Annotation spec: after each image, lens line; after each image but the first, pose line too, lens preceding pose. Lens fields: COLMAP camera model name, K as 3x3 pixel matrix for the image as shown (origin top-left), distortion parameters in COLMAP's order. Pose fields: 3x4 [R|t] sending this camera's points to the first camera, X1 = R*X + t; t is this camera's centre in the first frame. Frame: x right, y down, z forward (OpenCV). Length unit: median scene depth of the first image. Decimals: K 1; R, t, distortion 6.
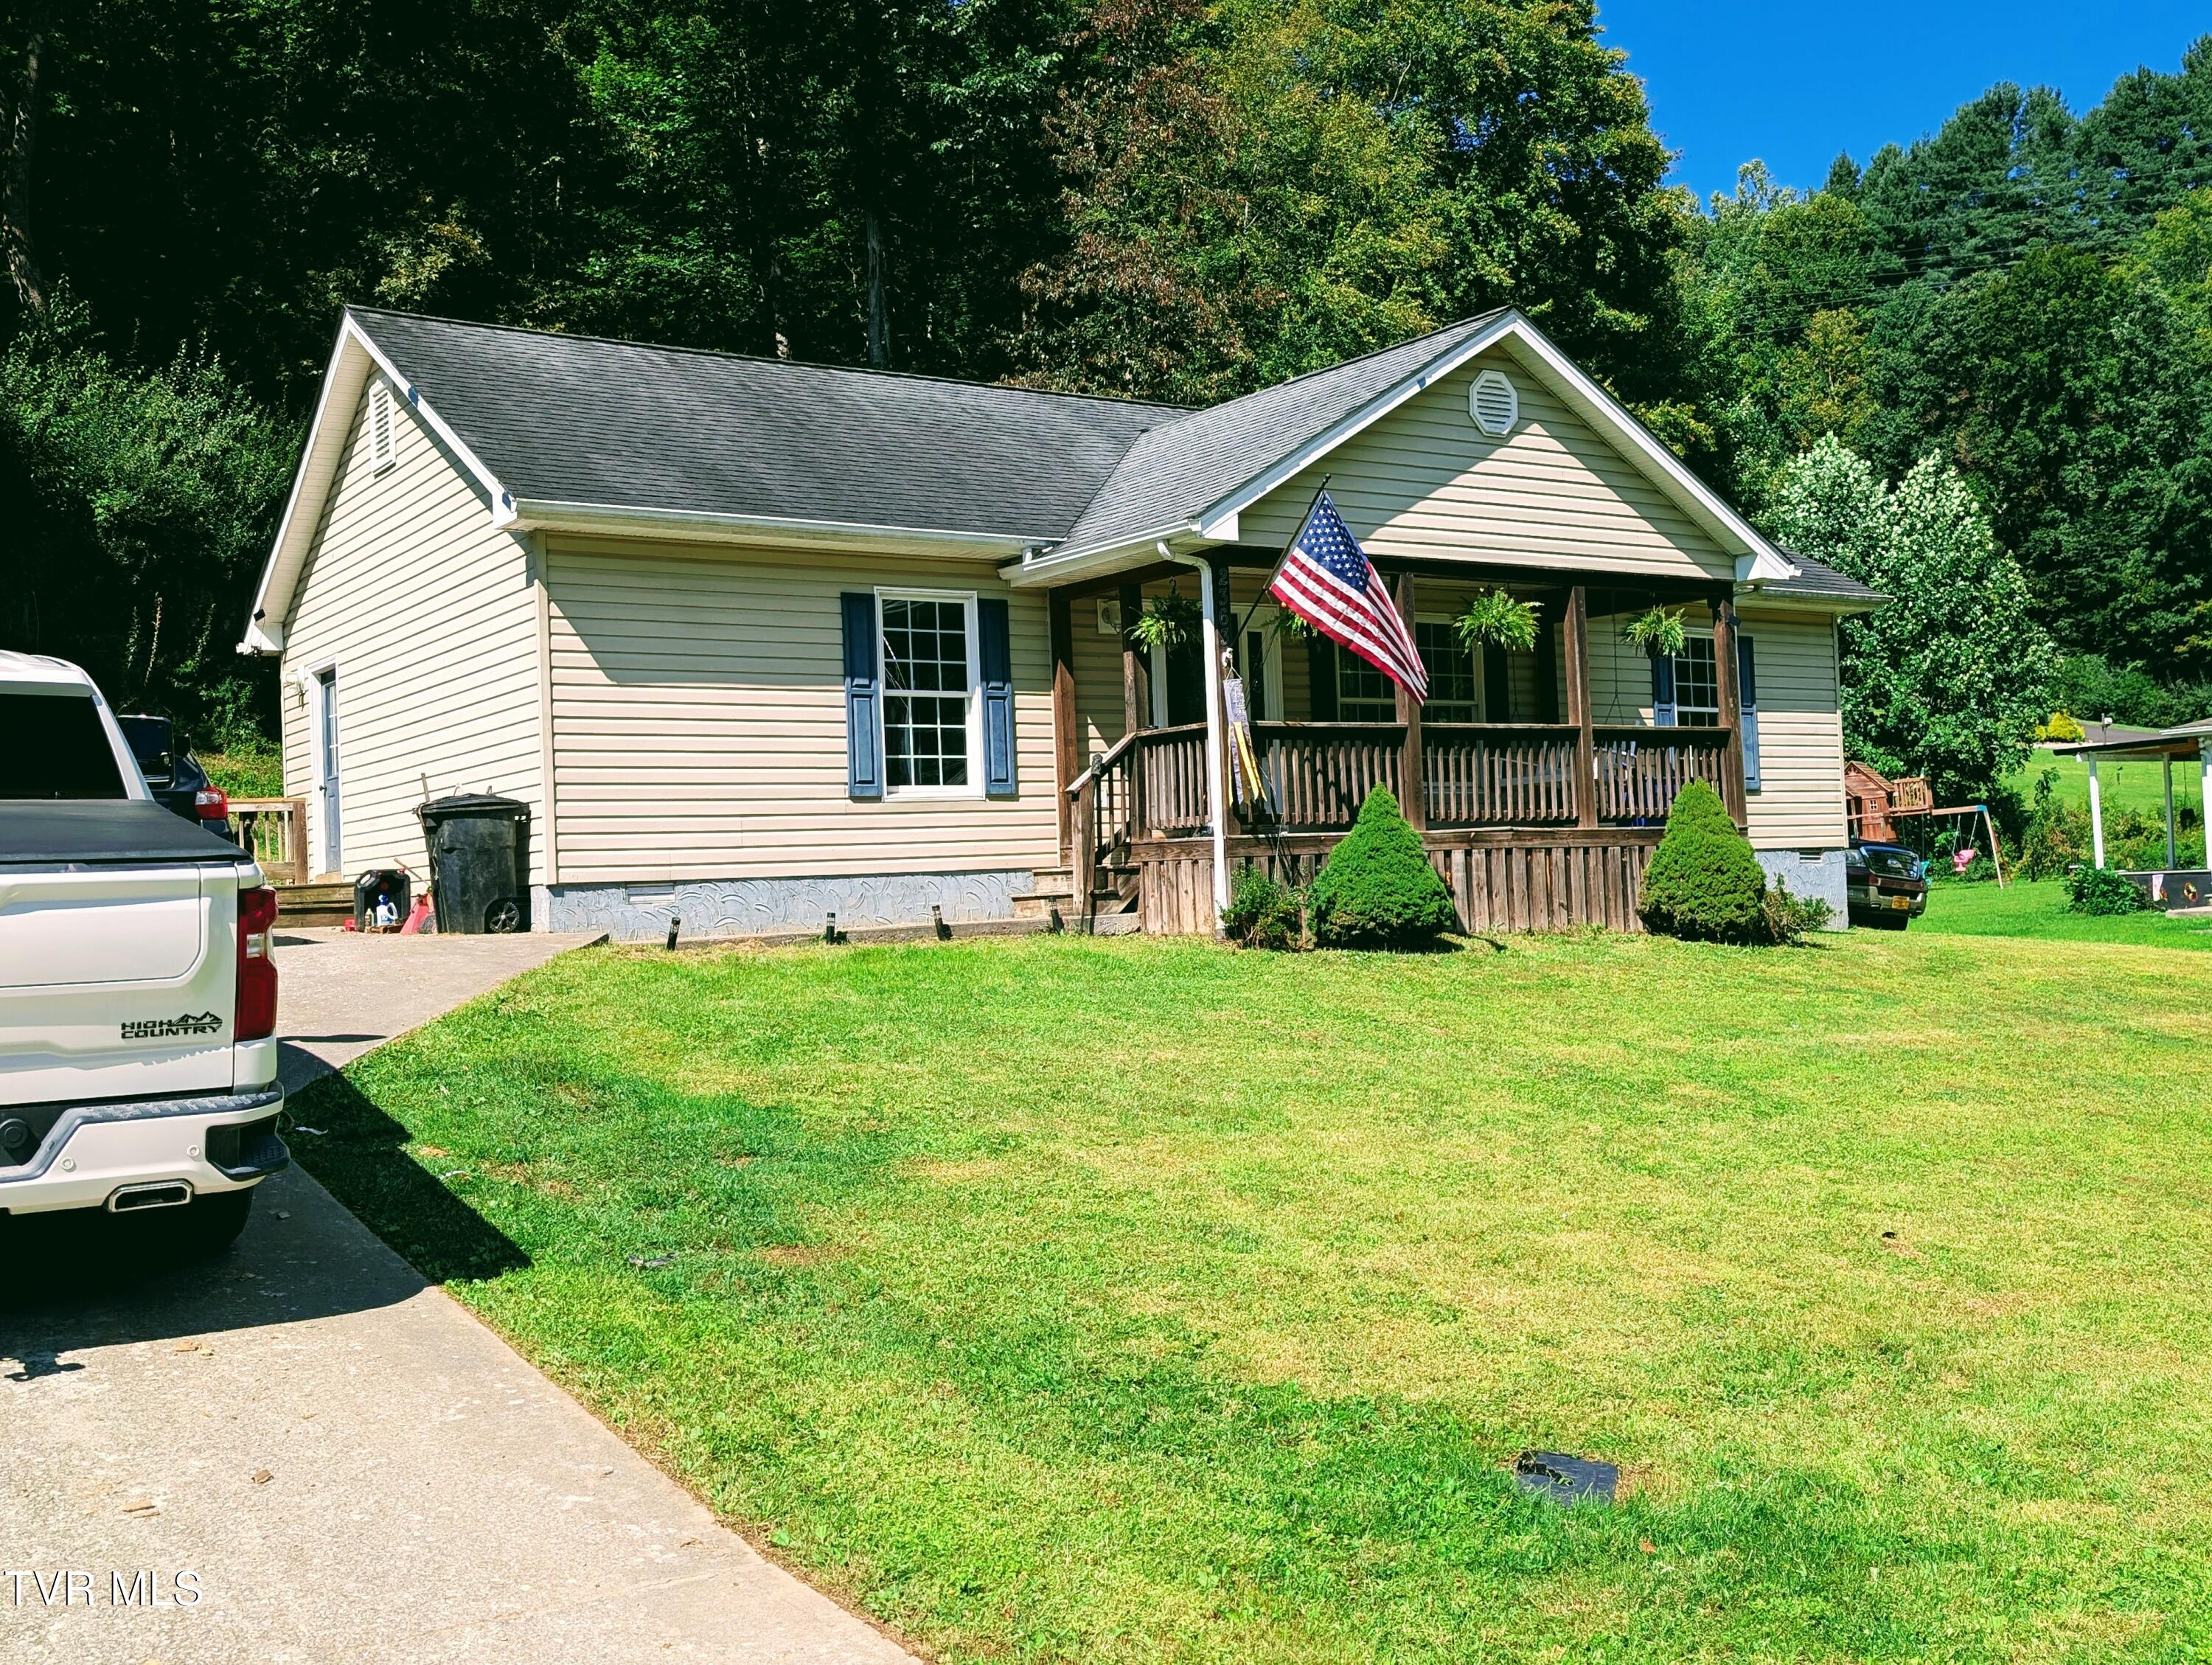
lens RADIAL K [[2219.5, 0, 1062.6], [0, 2219.5, 833.2], [0, 0, 1]] dist [0.123917, -0.307836]
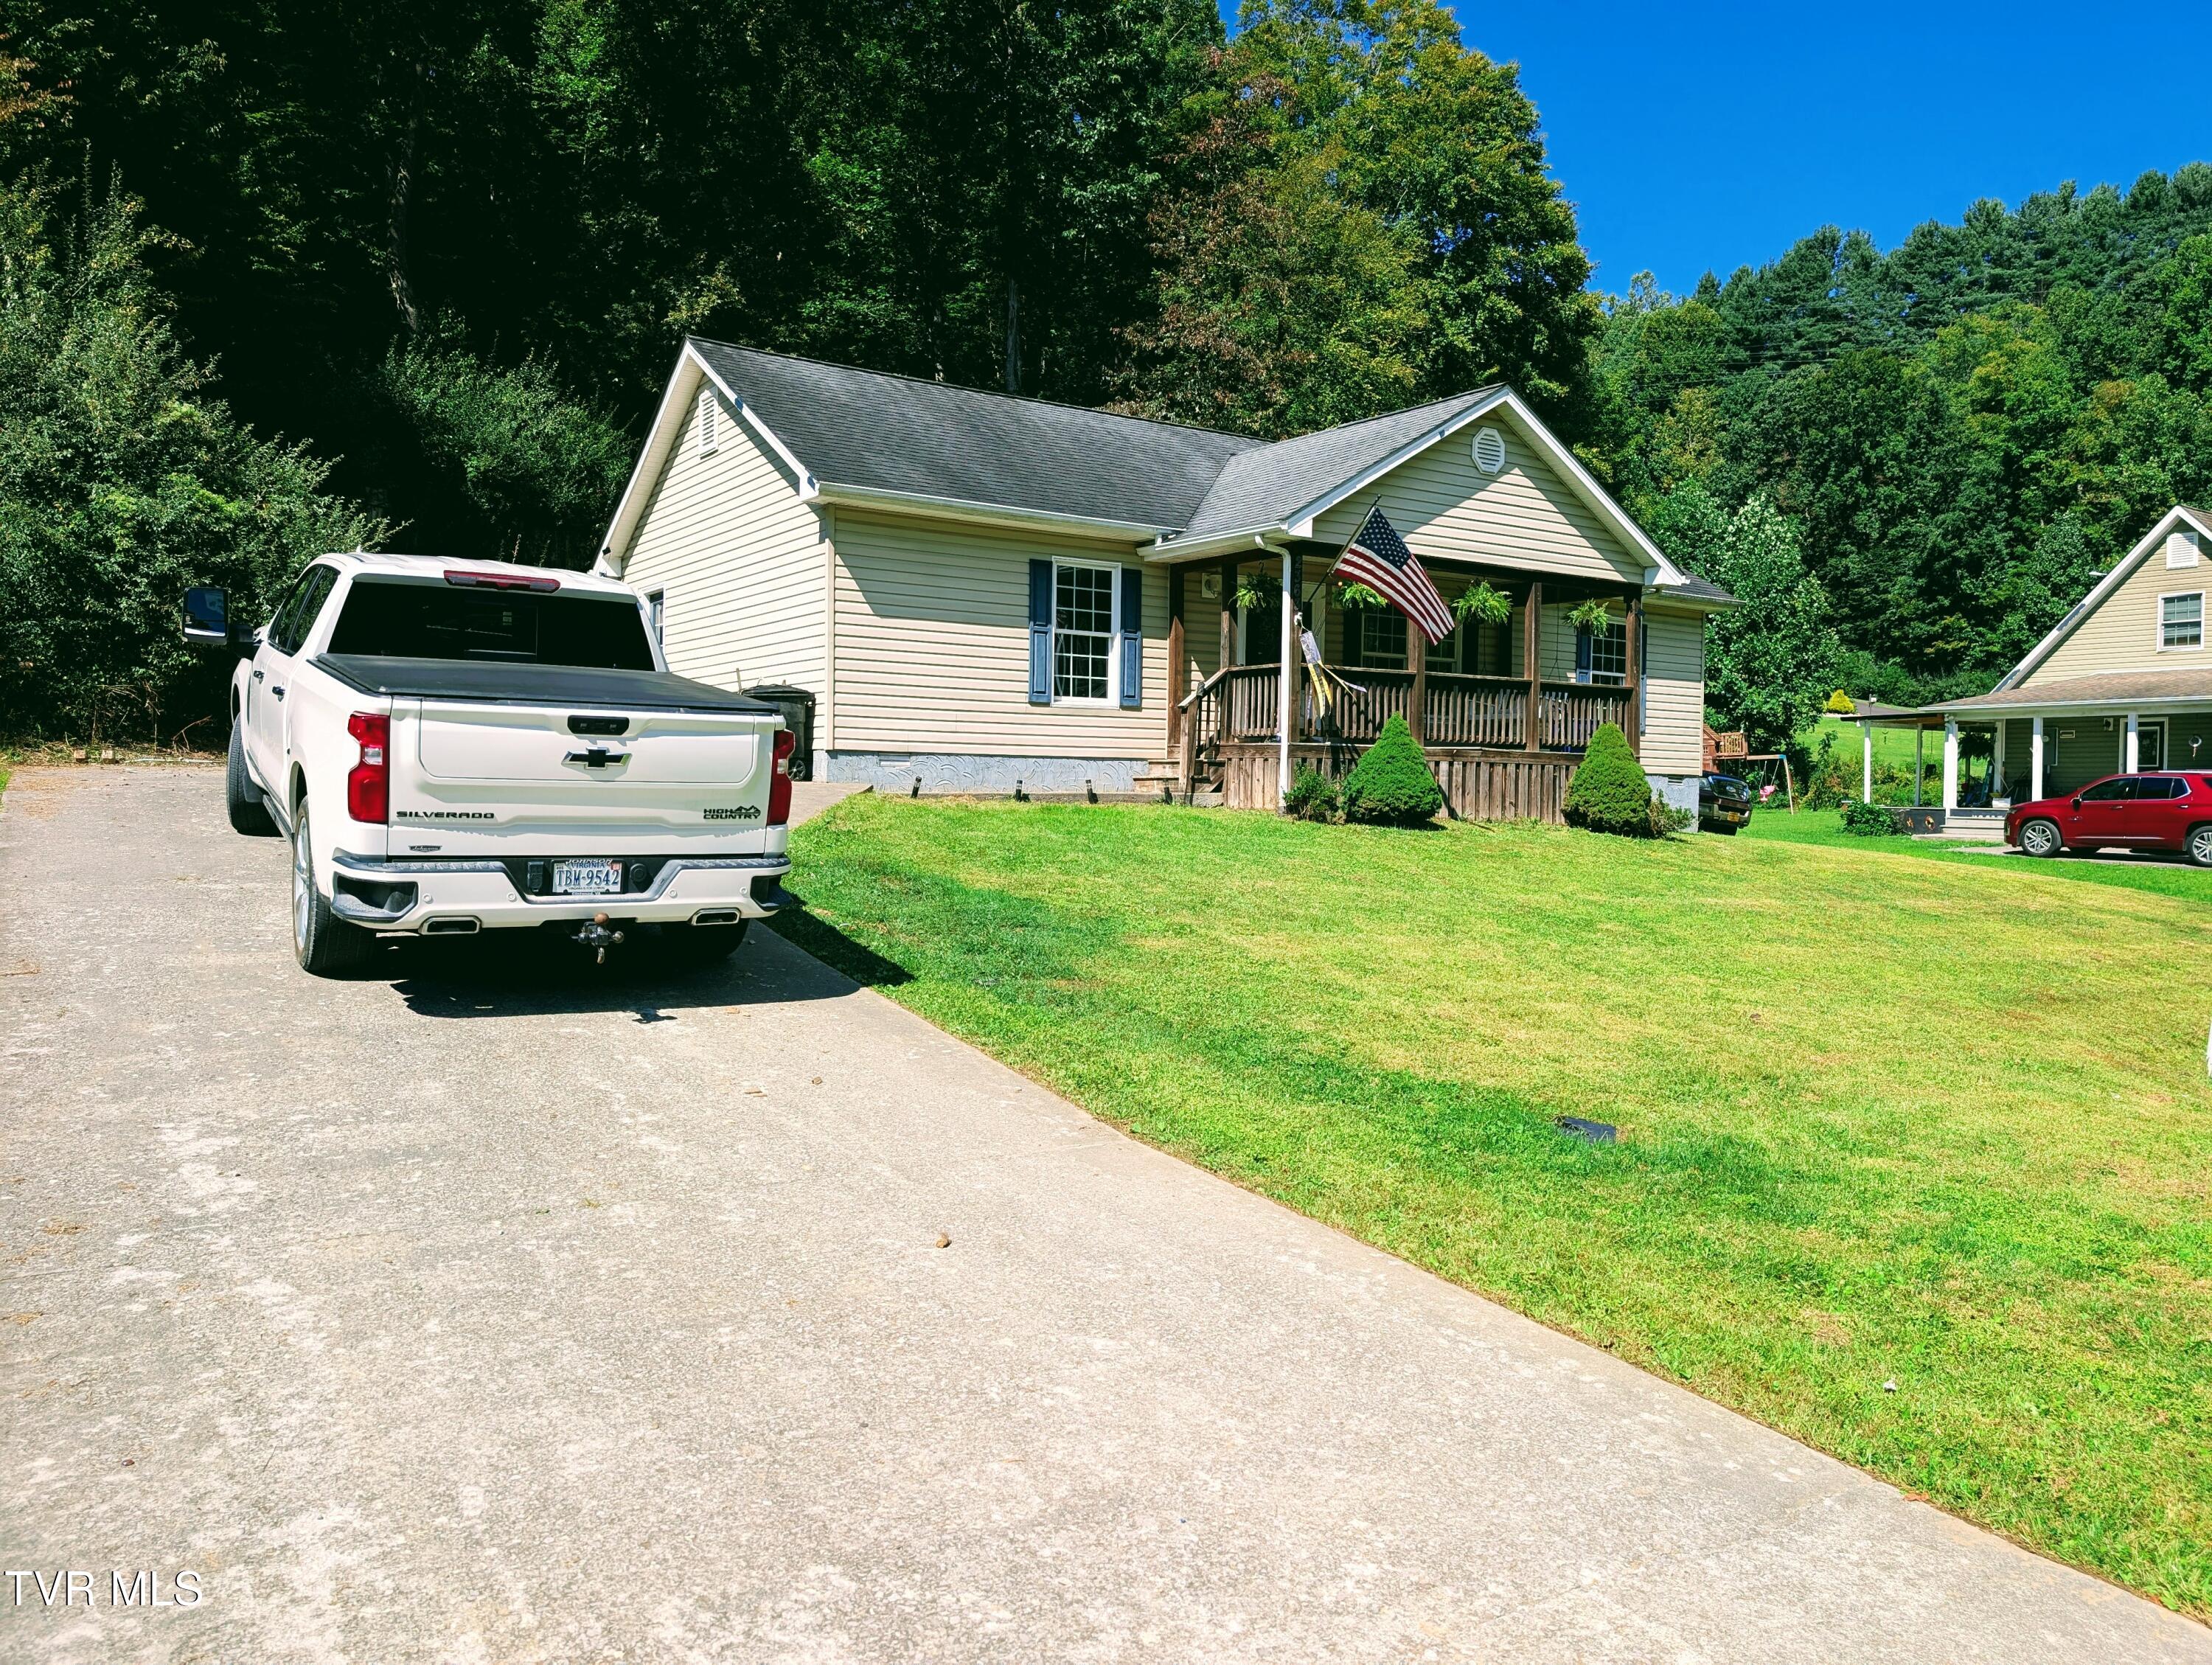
lens RADIAL K [[1629.3, 0, 1106.0], [0, 1629.3, 832.5], [0, 0, 1]] dist [0.109740, -0.252816]
pose [[0.998487, 0.054039, 0.010198, -0.050109], [-0.054517, 0.997020, 0.054582, 0.007574], [-0.007218, -0.055055, 0.998457, -0.063040]]
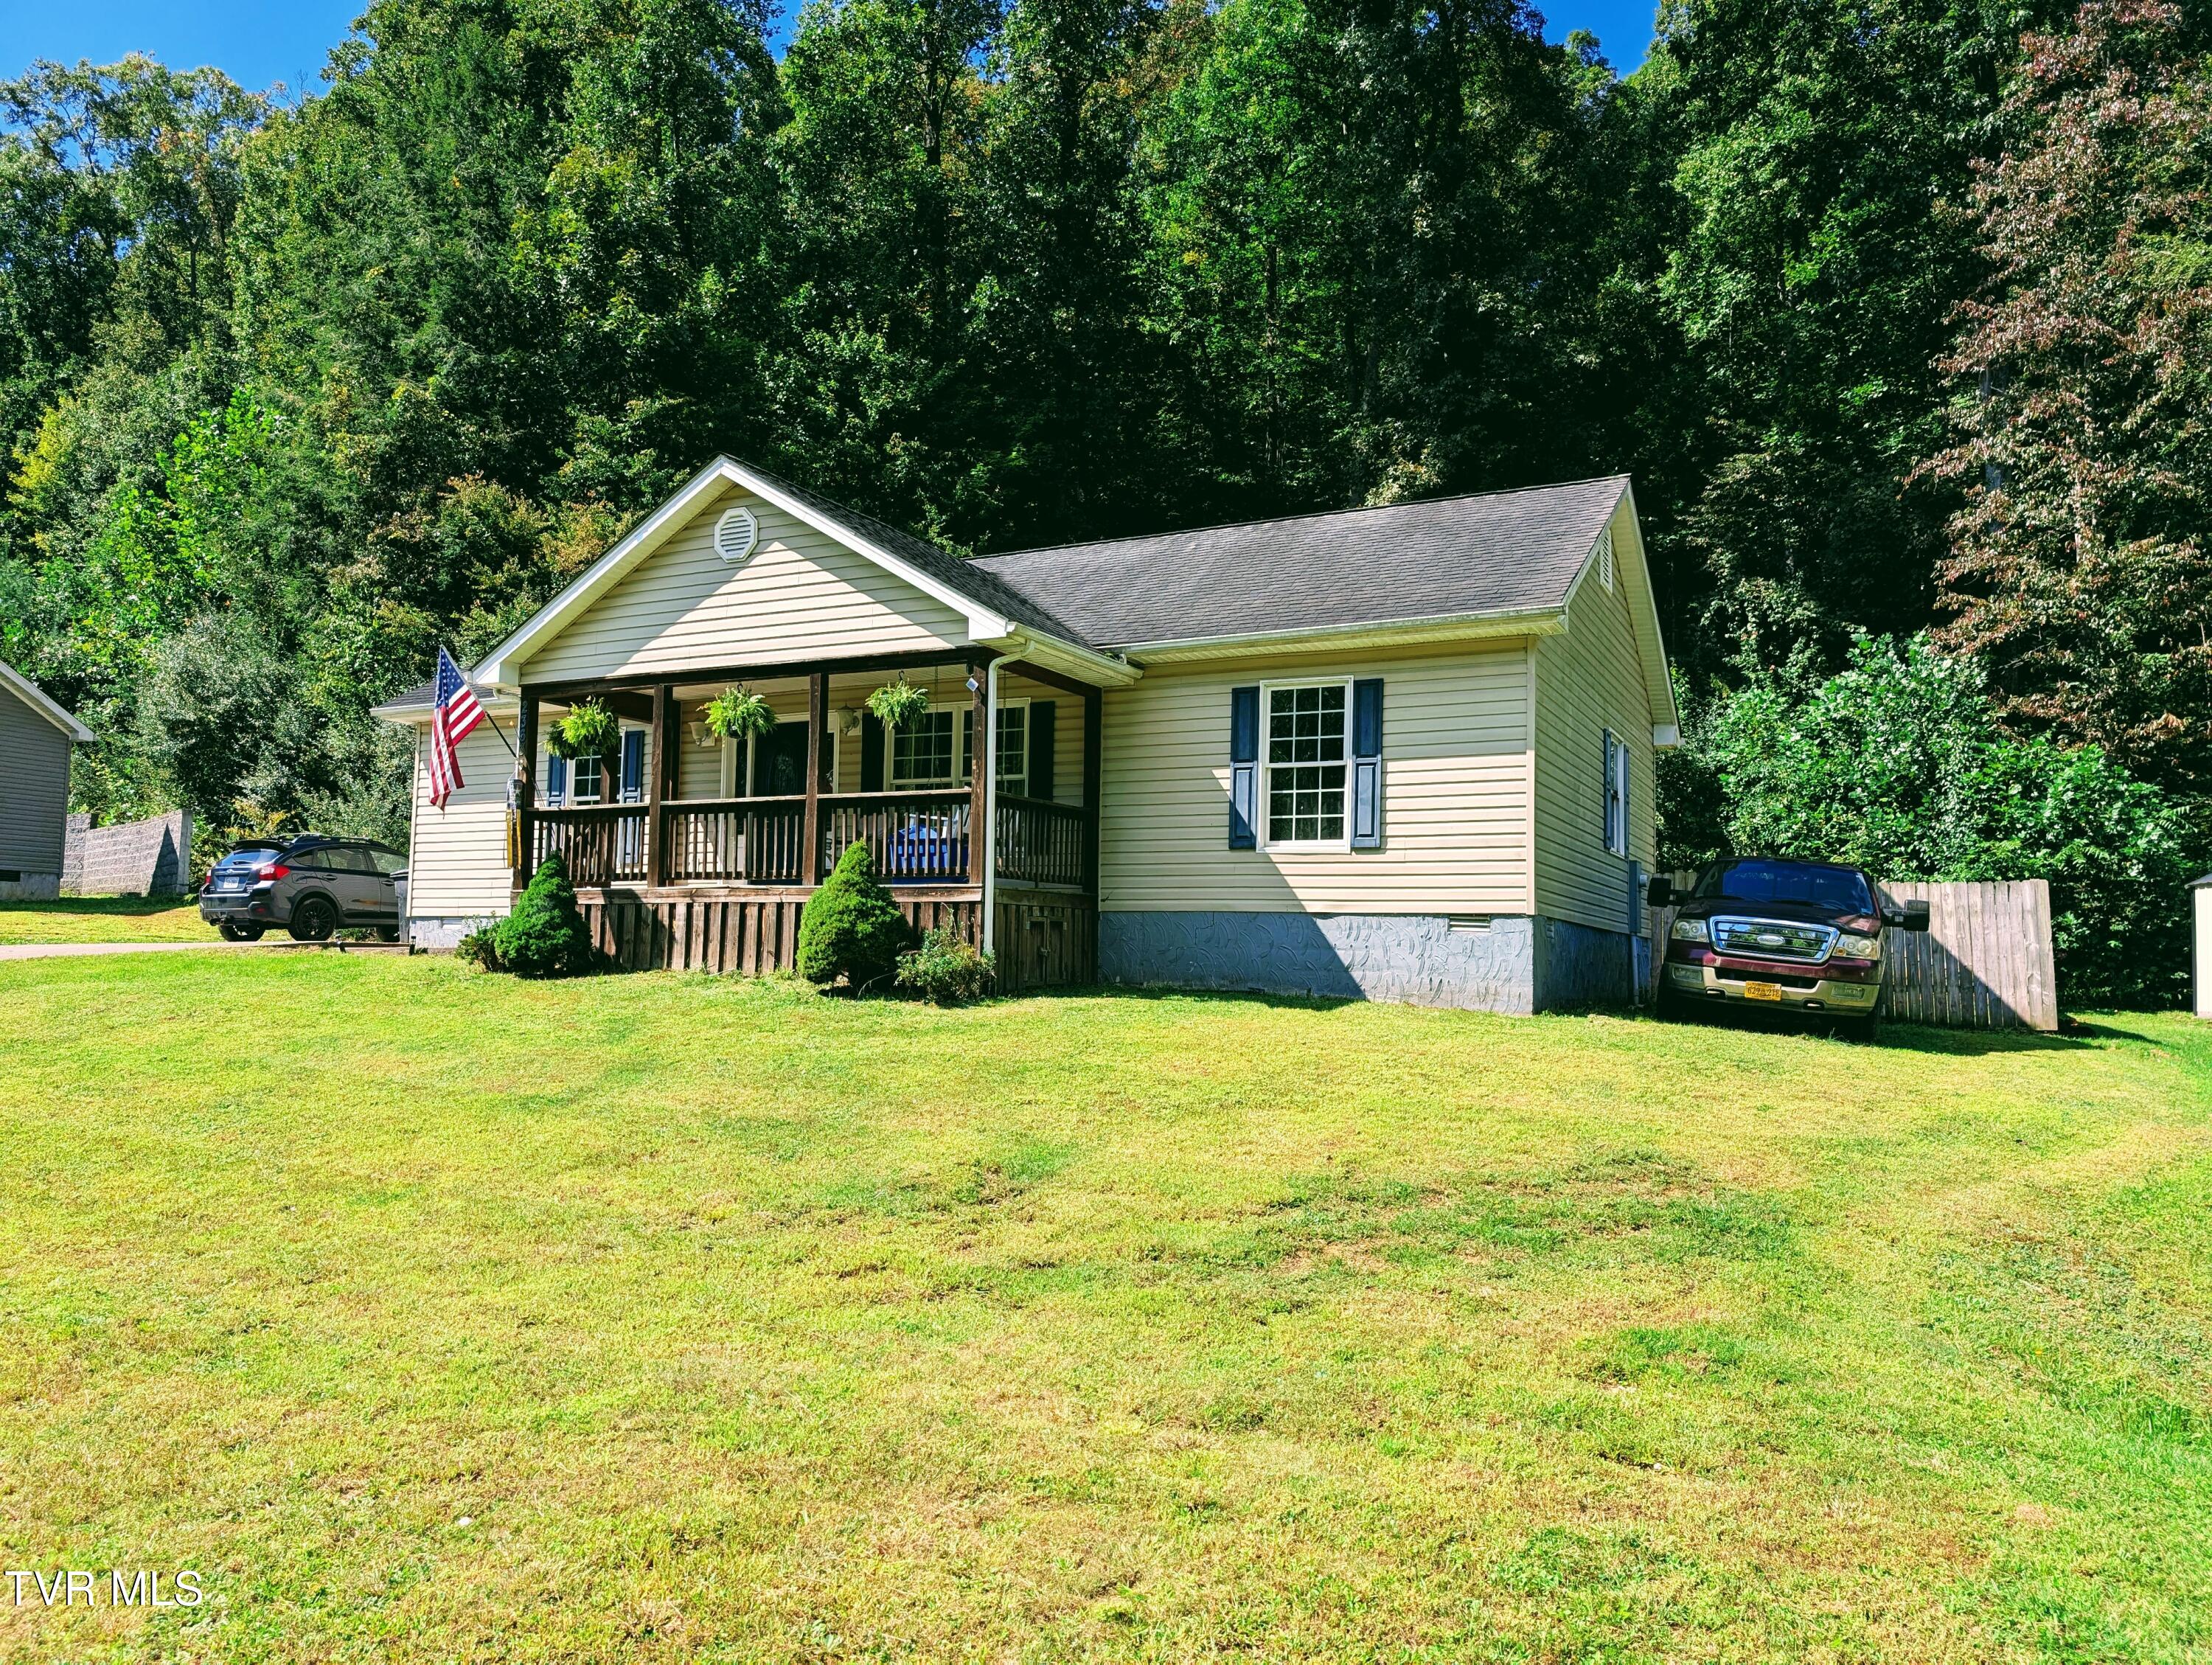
lens RADIAL K [[1629.3, 0, 1106.0], [0, 1629.3, 832.5], [0, 0, 1]] dist [0.109740, -0.252816]
pose [[0.500829, -0.008326, -0.865506, 0.652836], [-0.006753, 0.999886, -0.013527, -0.012528], [0.865520, 0.012620, 0.500716, 0.454545]]
